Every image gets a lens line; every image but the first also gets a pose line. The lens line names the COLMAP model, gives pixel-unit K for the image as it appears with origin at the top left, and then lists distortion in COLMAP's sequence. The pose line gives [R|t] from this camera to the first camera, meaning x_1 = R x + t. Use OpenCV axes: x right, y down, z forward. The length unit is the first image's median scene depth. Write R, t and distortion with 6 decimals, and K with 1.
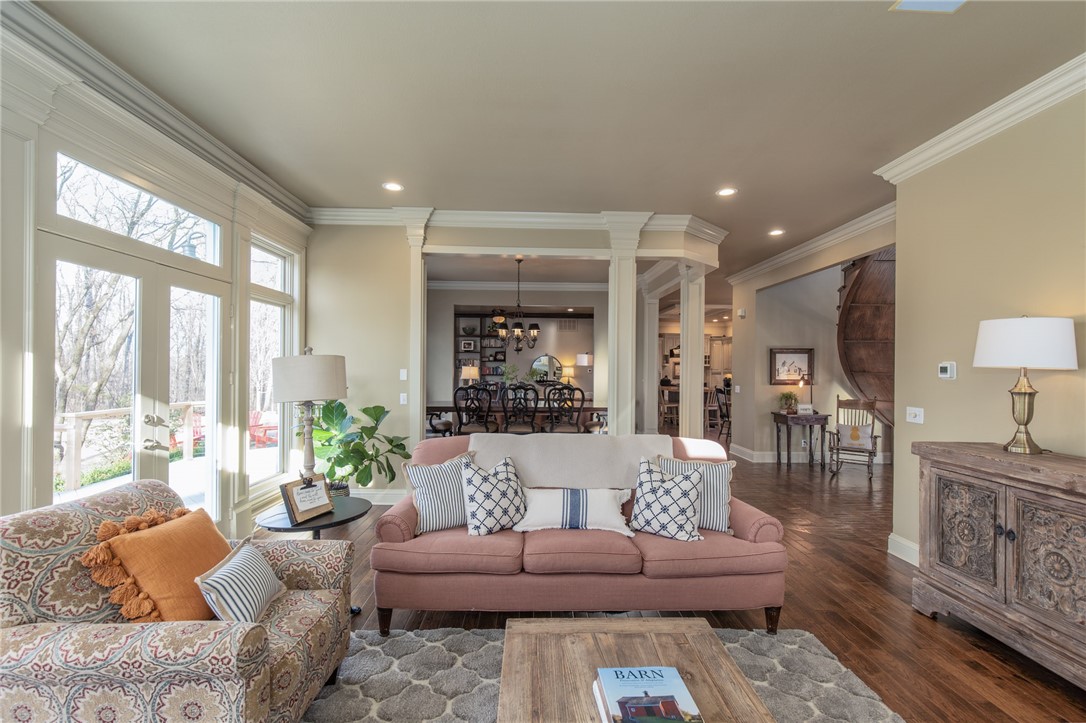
lens RADIAL K [[481.0, 0, 546.2], [0, 481.0, 364.9], [0, 0, 1]] dist [0.001289, 0.000032]
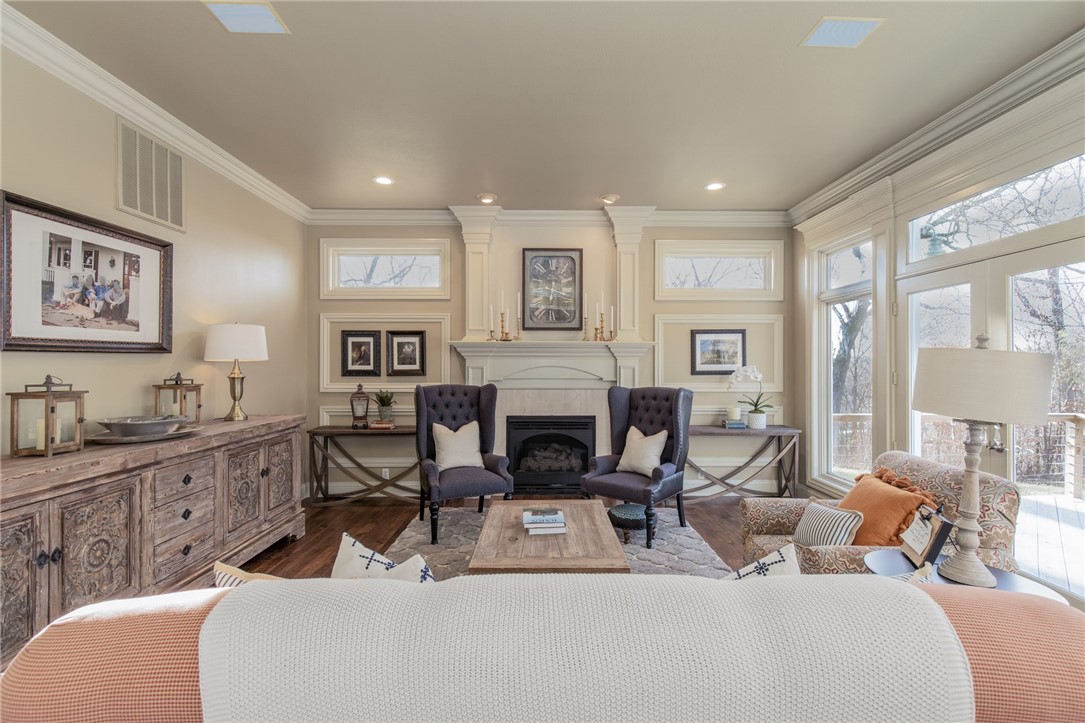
lens RADIAL K [[480.5, 0, 545.7], [0, 480.5, 364.9], [0, 0, 1]] dist [0.001289, 0.000032]
pose [[-0.999625, -0.007471, 0.026337, 0.095199], [-0.007597, 0.999960, -0.004694, 0.018996], [-0.026301, -0.004893, -0.999642, 1.988836]]
